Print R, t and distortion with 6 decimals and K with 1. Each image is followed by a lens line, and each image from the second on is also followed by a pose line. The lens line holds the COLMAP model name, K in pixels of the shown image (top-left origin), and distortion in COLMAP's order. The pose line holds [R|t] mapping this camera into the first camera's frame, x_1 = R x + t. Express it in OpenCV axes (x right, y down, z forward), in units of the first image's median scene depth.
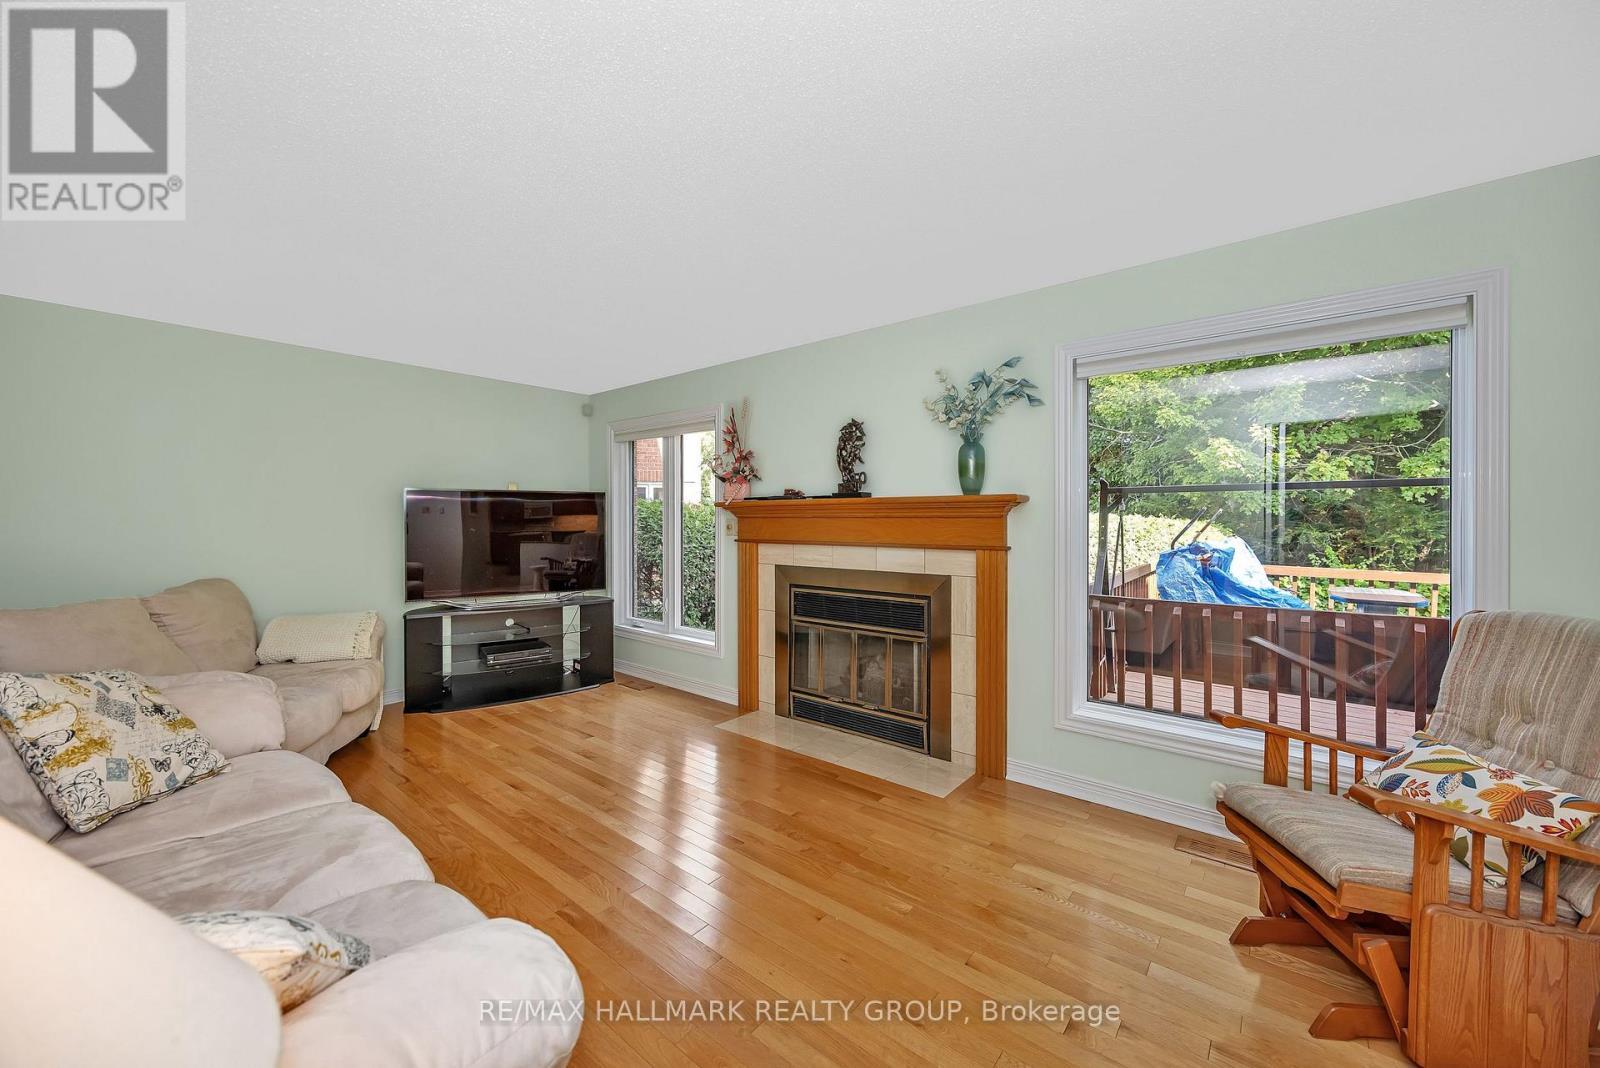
lens RADIAL K [[610.6, 0, 789.8], [0, 610.6, 527.1], [0, 0, 1]] dist [-0.004022, -0.000041]
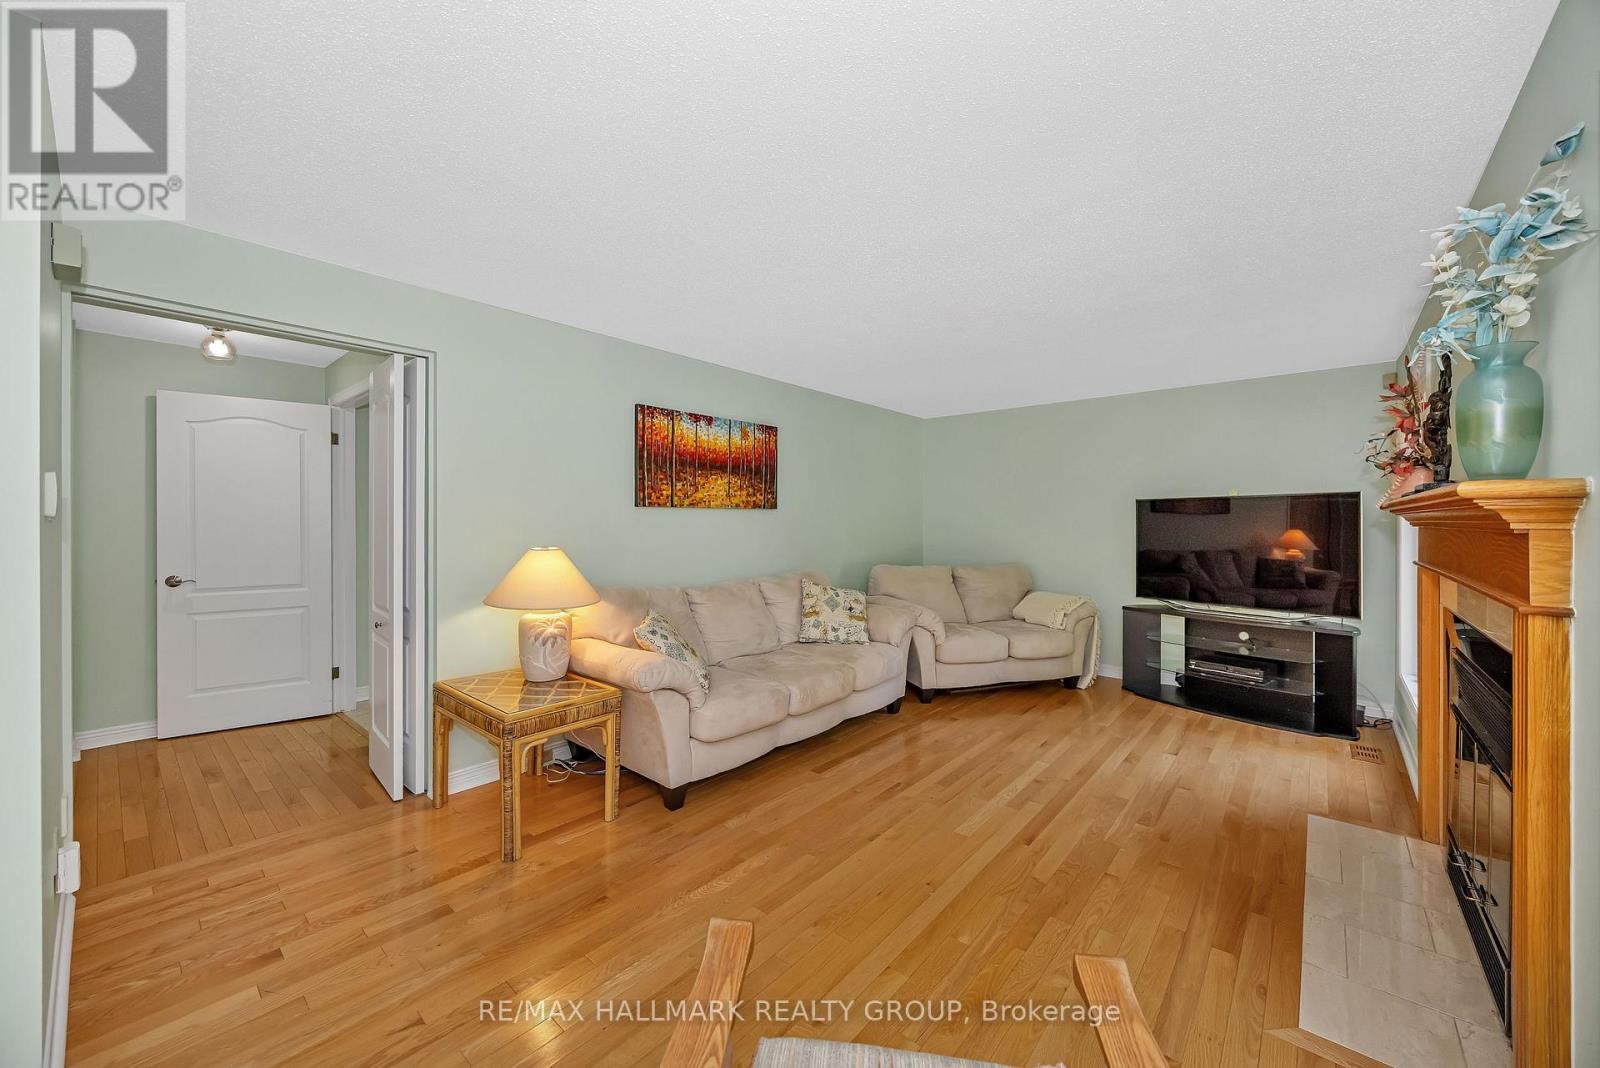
lens RADIAL K [[610.6, 0, 801.8], [0, 610.6, 524.8], [0, 0, 1]] dist [-0.004022, -0.000041]
pose [[-0.011701, 0.004444, -0.999922, 0.709941], [-0.014645, 0.999882, 0.004615, -0.015579], [0.999824, 0.014698, -0.011635, 0.464080]]
